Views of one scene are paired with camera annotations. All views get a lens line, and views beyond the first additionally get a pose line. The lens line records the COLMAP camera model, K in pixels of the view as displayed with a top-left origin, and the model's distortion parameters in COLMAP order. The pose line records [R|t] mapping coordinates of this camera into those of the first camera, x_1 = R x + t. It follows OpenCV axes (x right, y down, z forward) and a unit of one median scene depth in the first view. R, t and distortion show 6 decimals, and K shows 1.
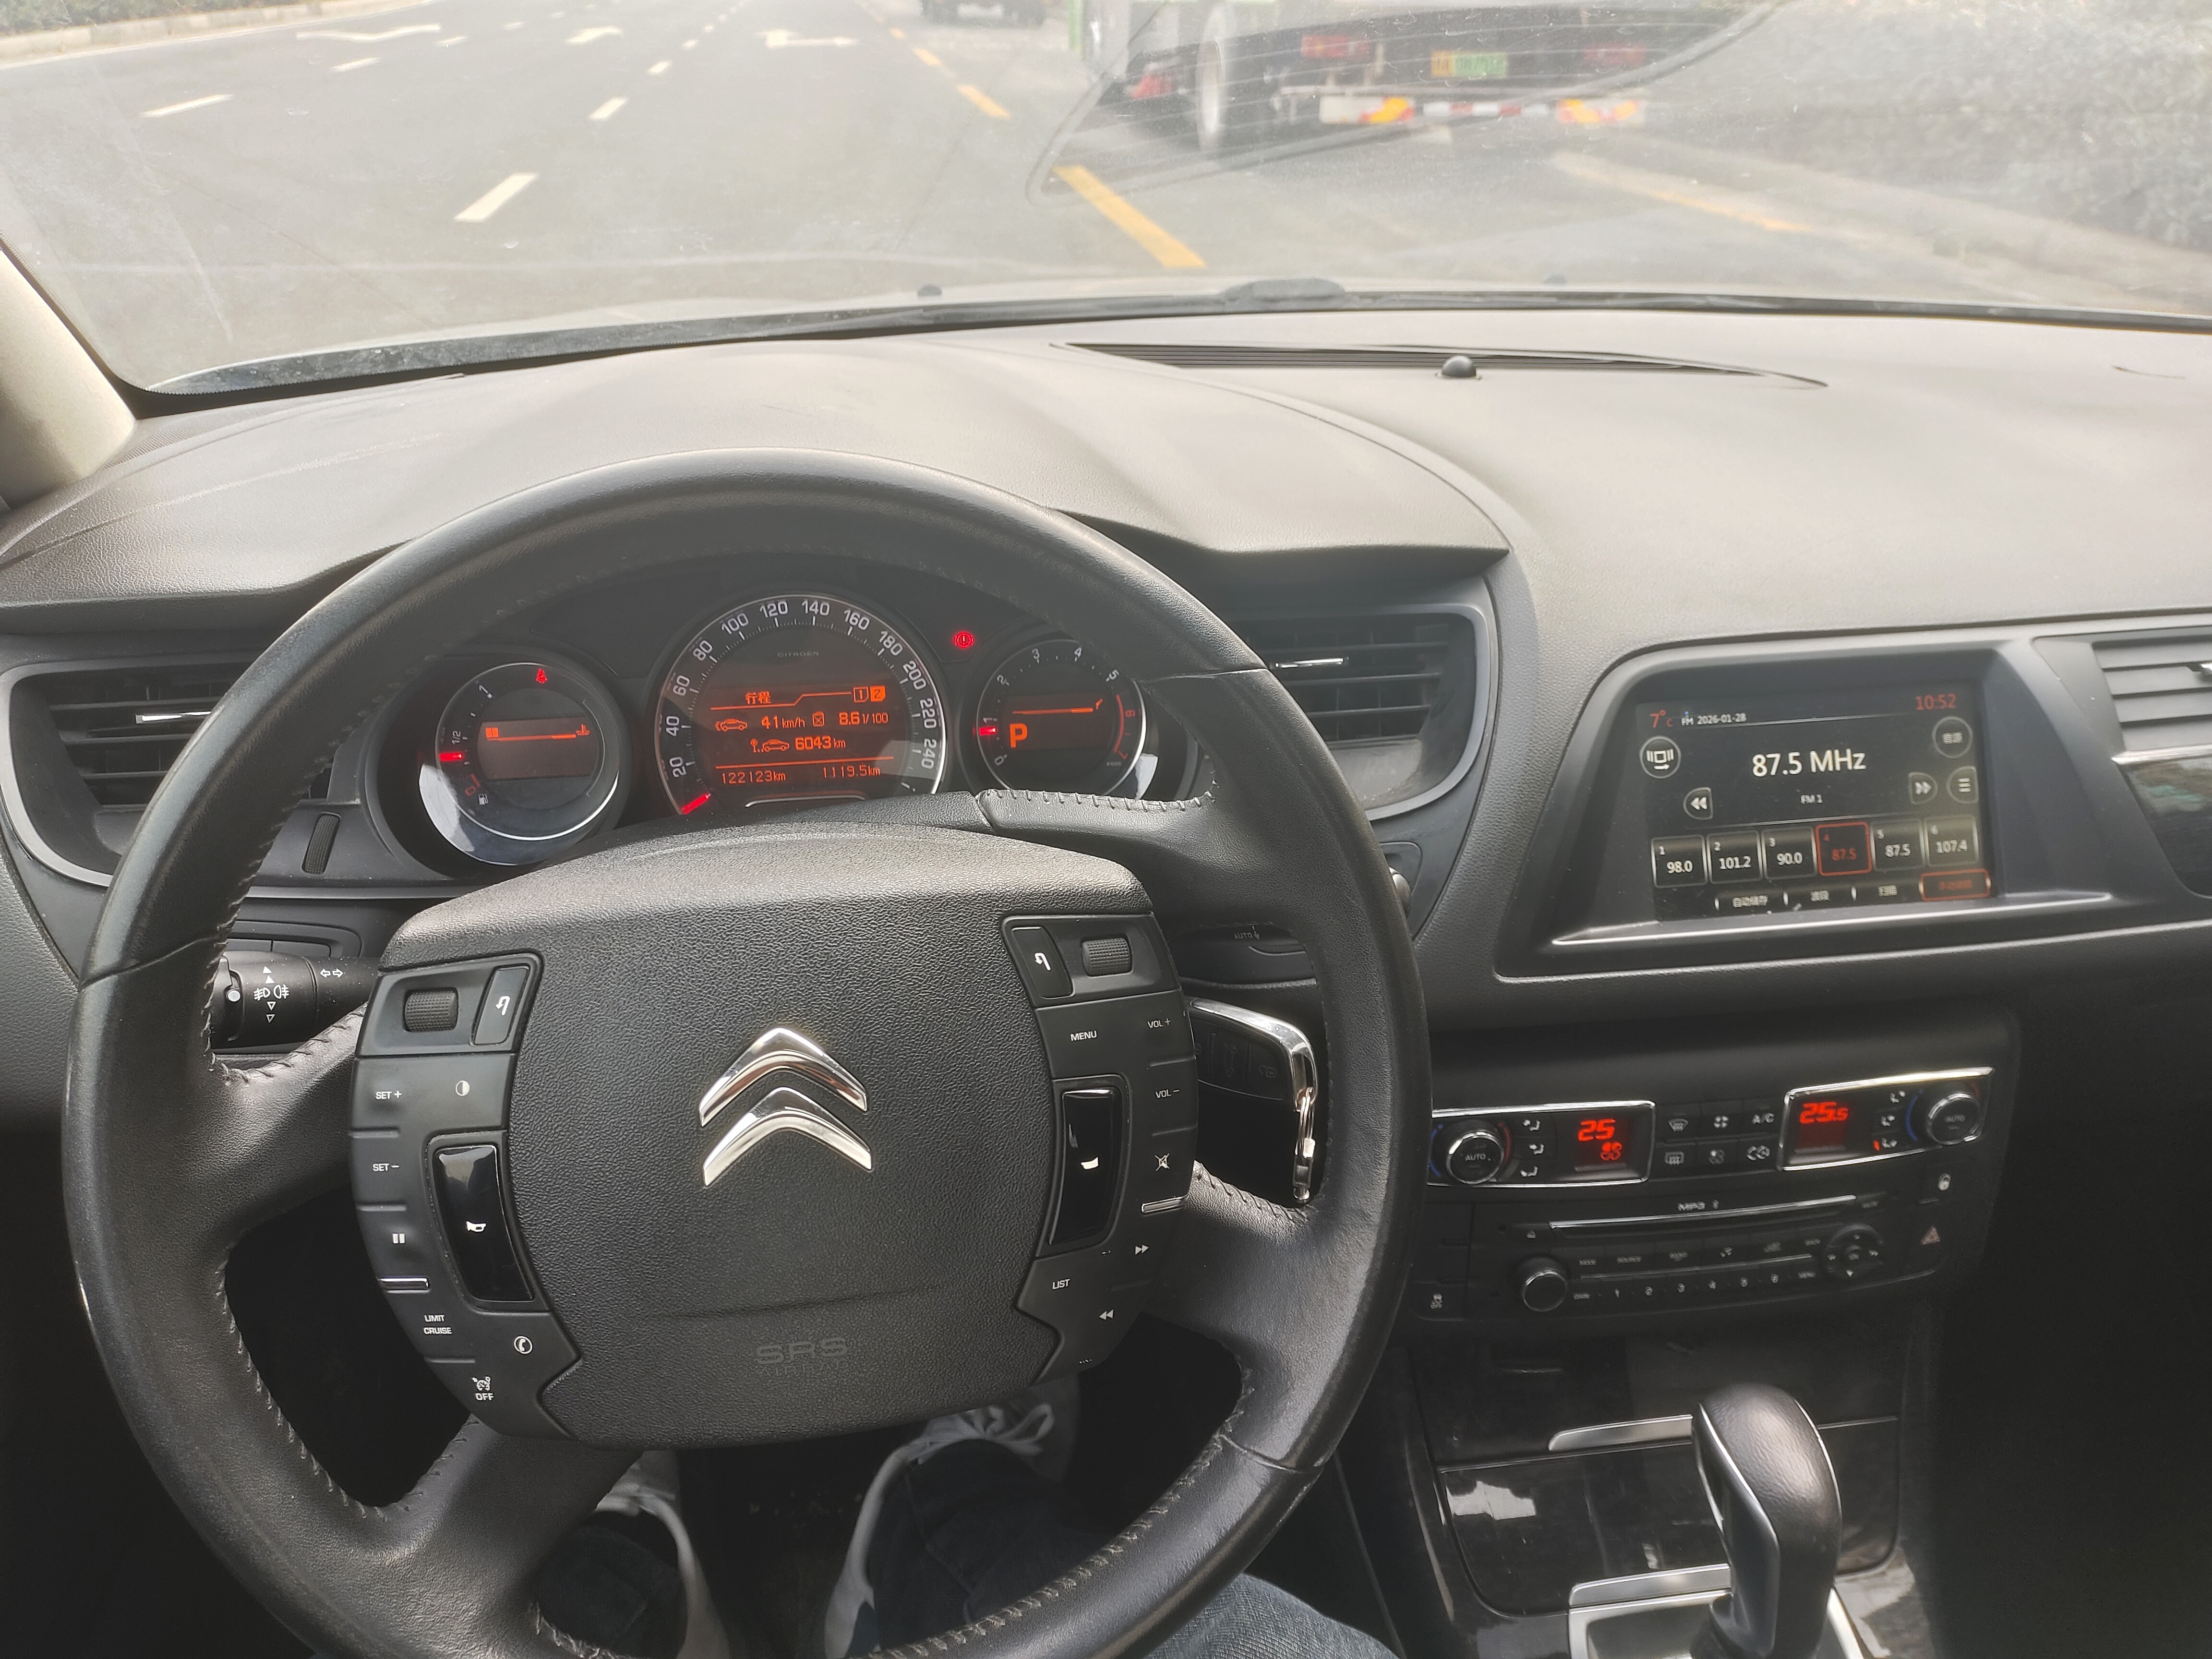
lens RADIAL K [[1616.5, 0, 1108.4], [0, 1616.5, 838.1], [0, 0, 1]] dist [0.003856, -0.003440]
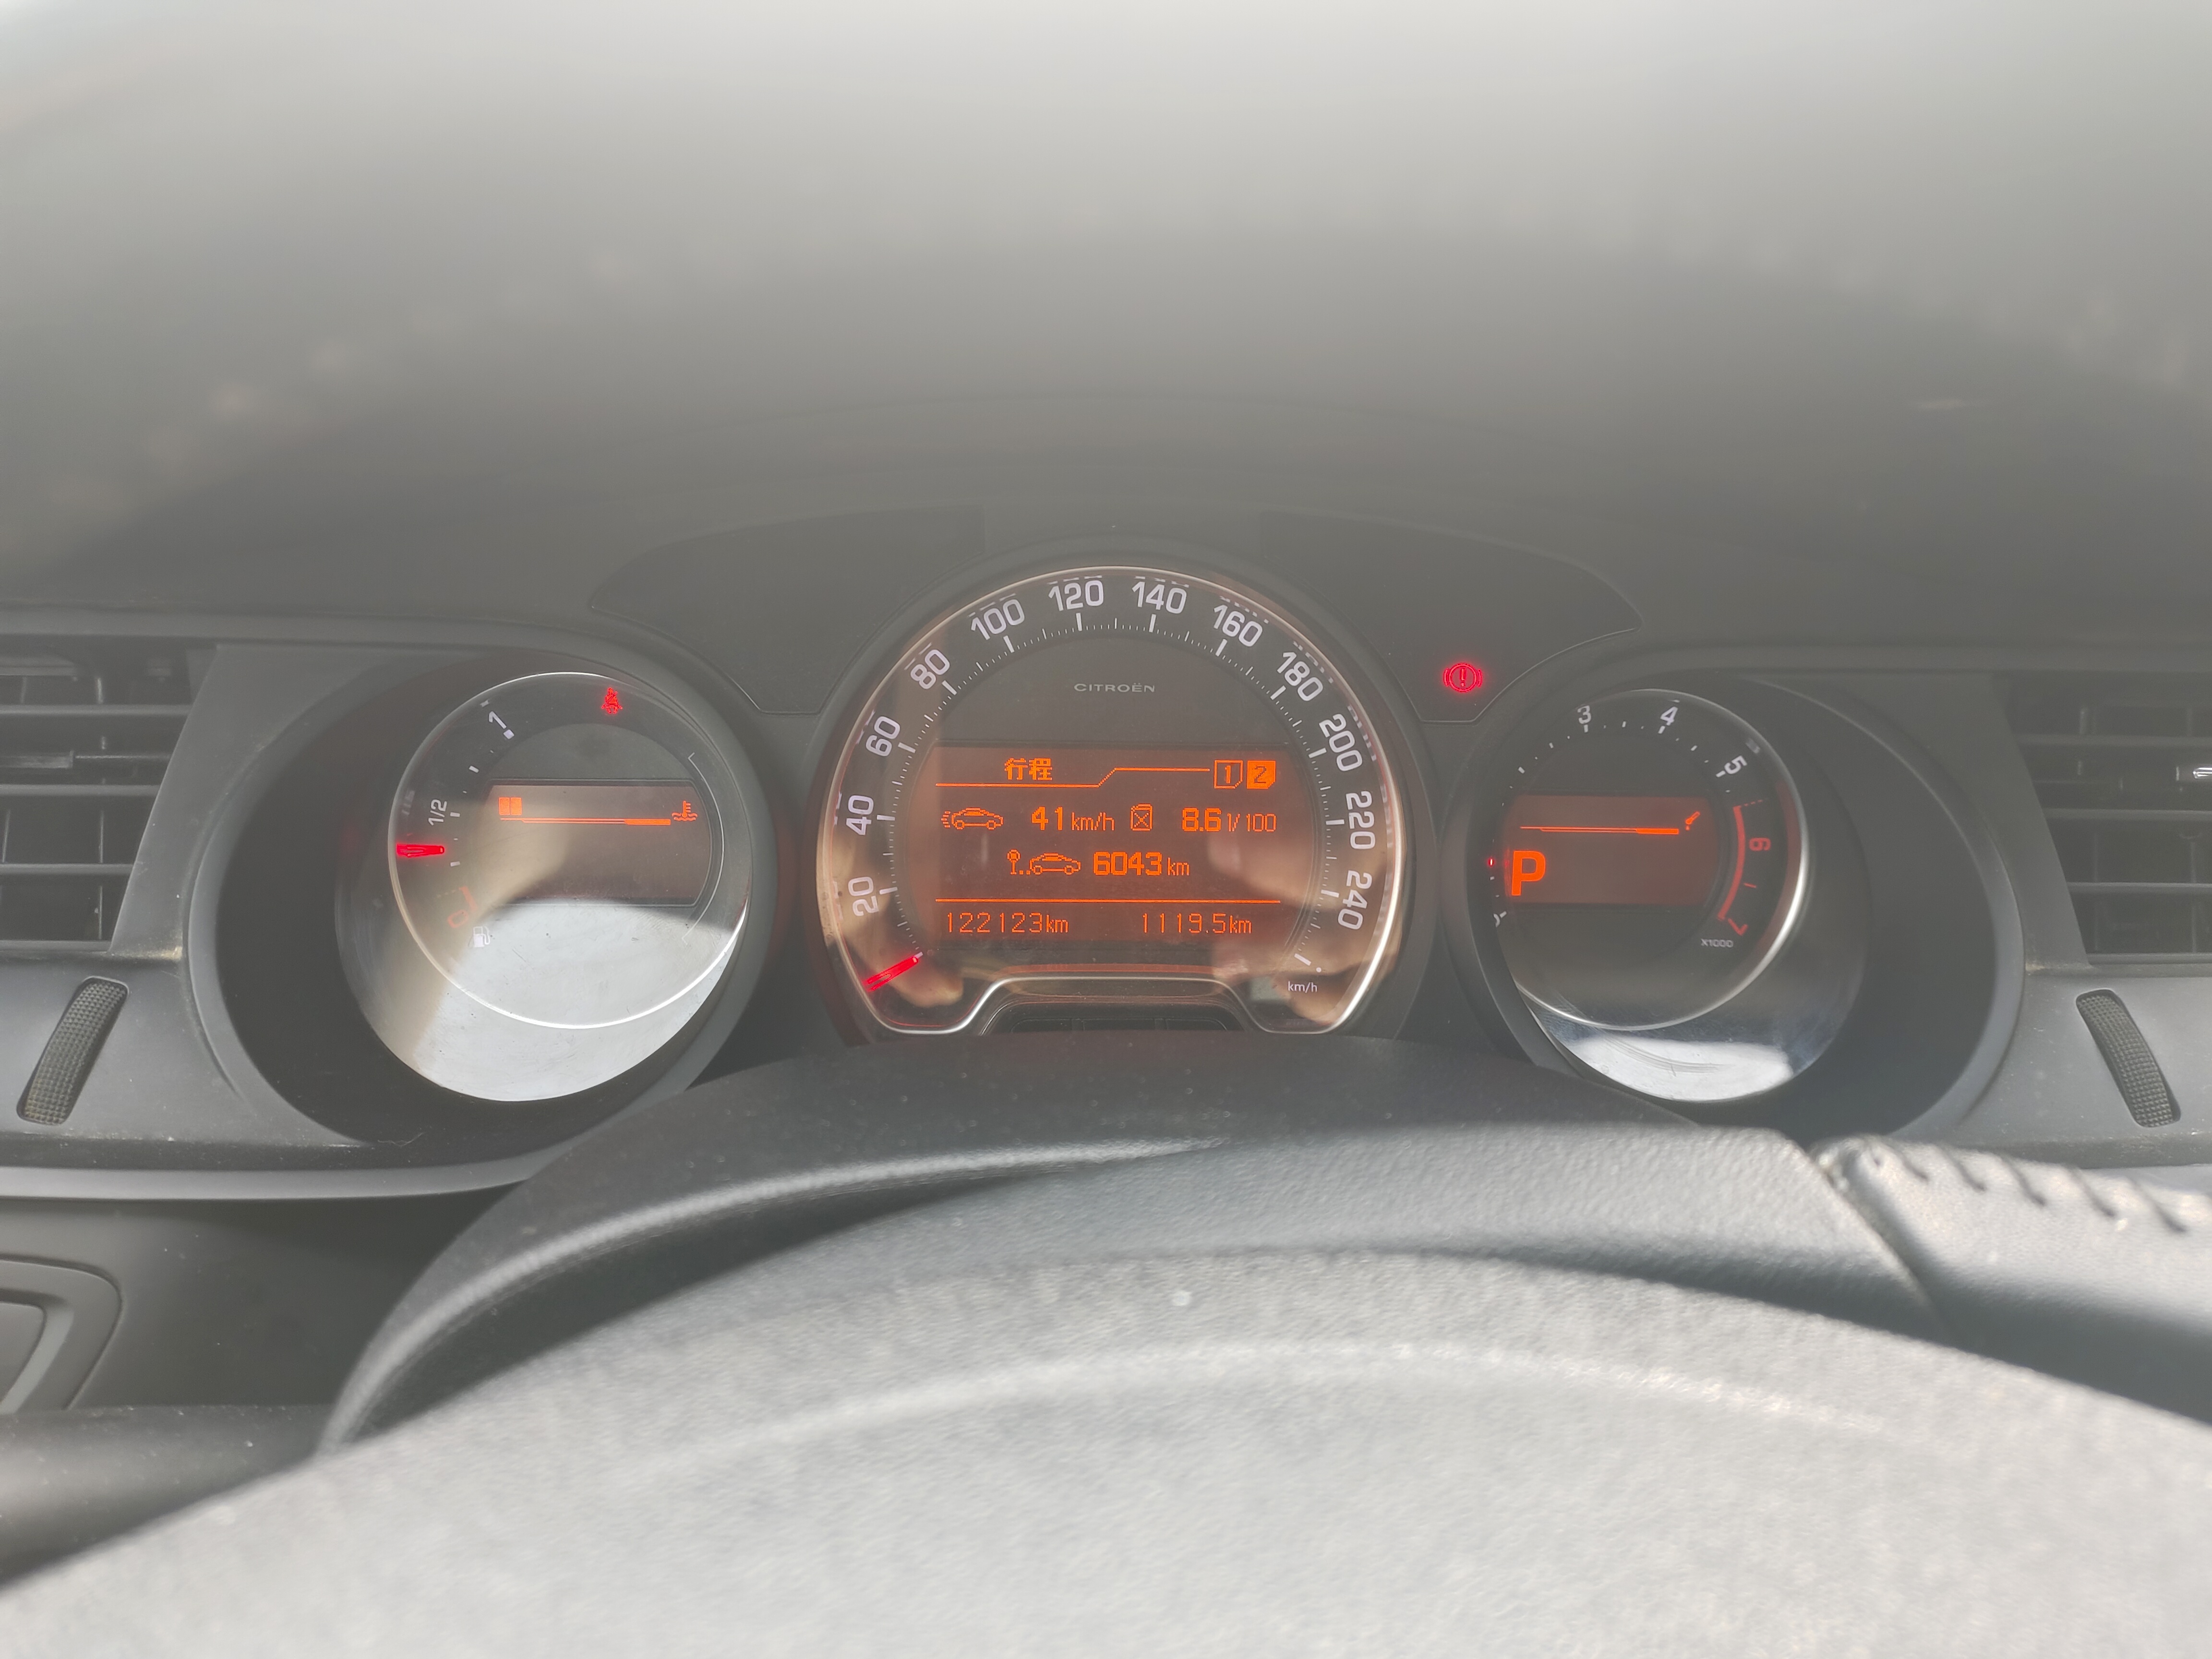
lens RADIAL K [[1616.5, 0, 1102.3], [0, 1616.5, 832.9], [0, 0, 1]] dist [0.003856, -0.003440]
pose [[0.994513, 0.066271, -0.080949, -0.153978], [-0.068932, 0.997154, -0.030524, -0.053776], [0.078695, 0.035936, 0.996251, 0.507427]]
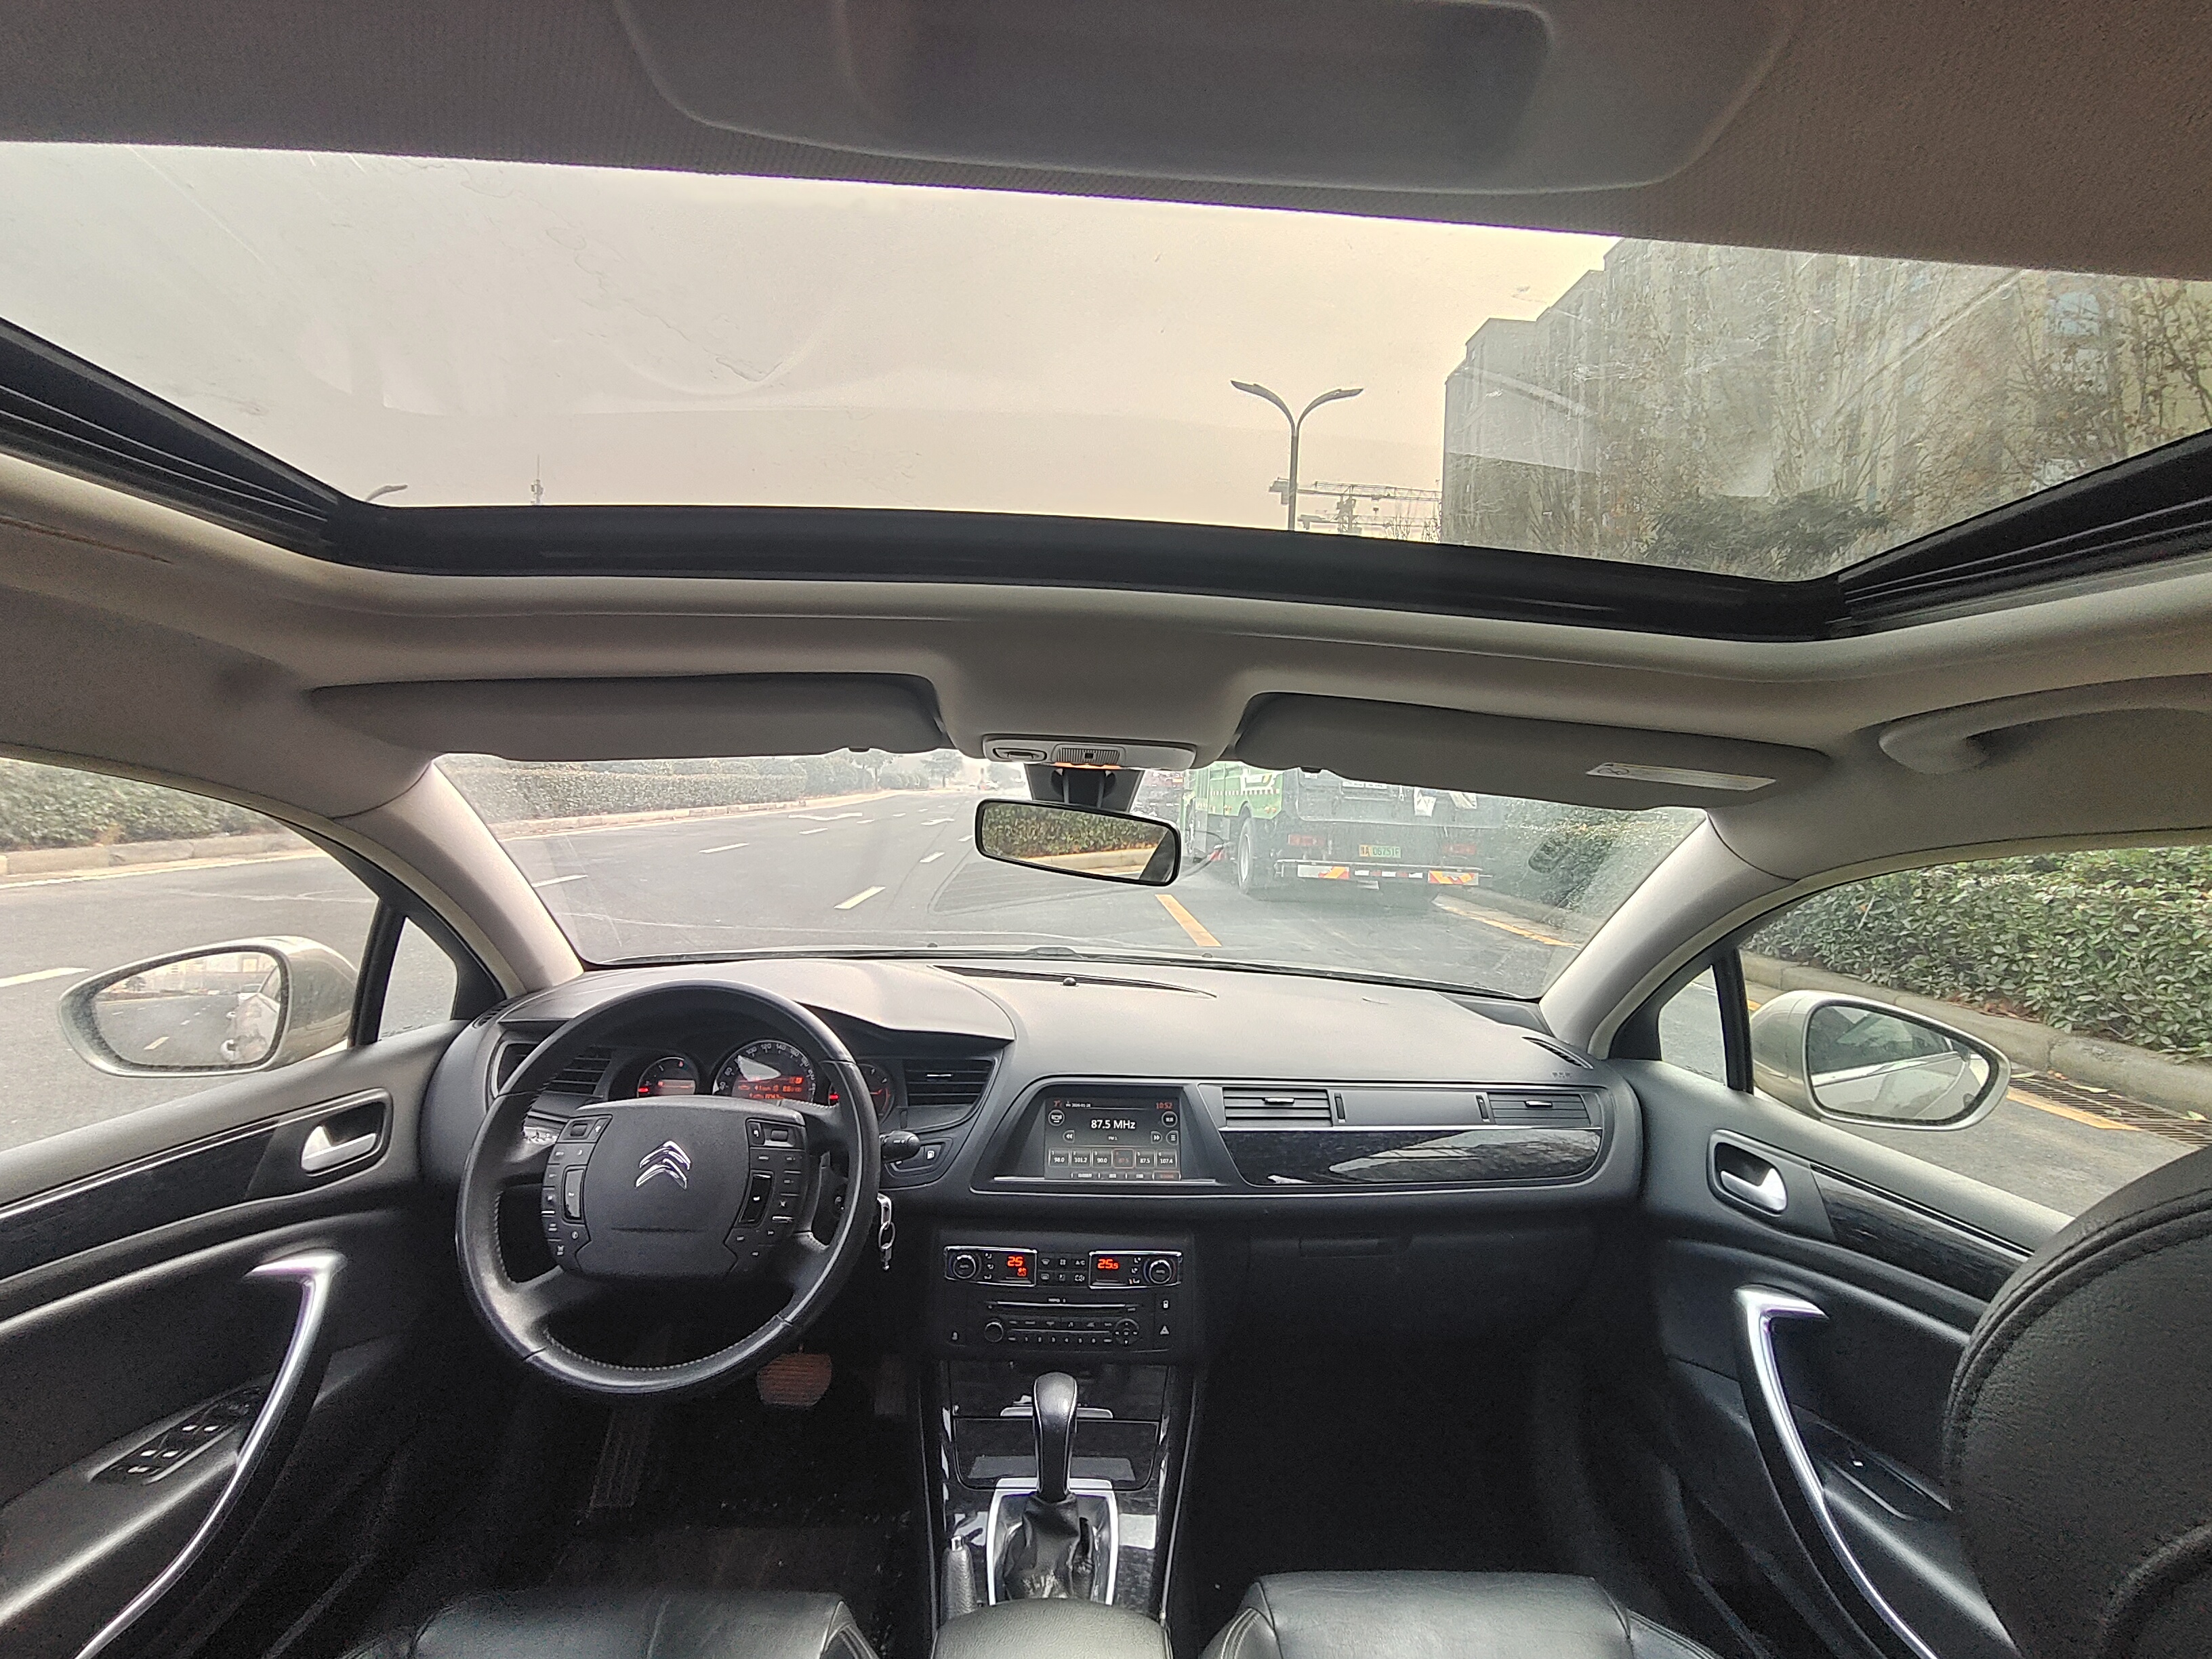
lens RADIAL K [[982.5, 0, 1092.7], [0, 982.5, 871.5], [0, 0, 1]] dist [-0.024955, 0.000023]
pose [[0.991174, 0.039033, -0.126694, 0.560138], [-0.086532, 0.914503, -0.395216, 0.204370], [0.100436, 0.402691, 0.909809, -0.613836]]
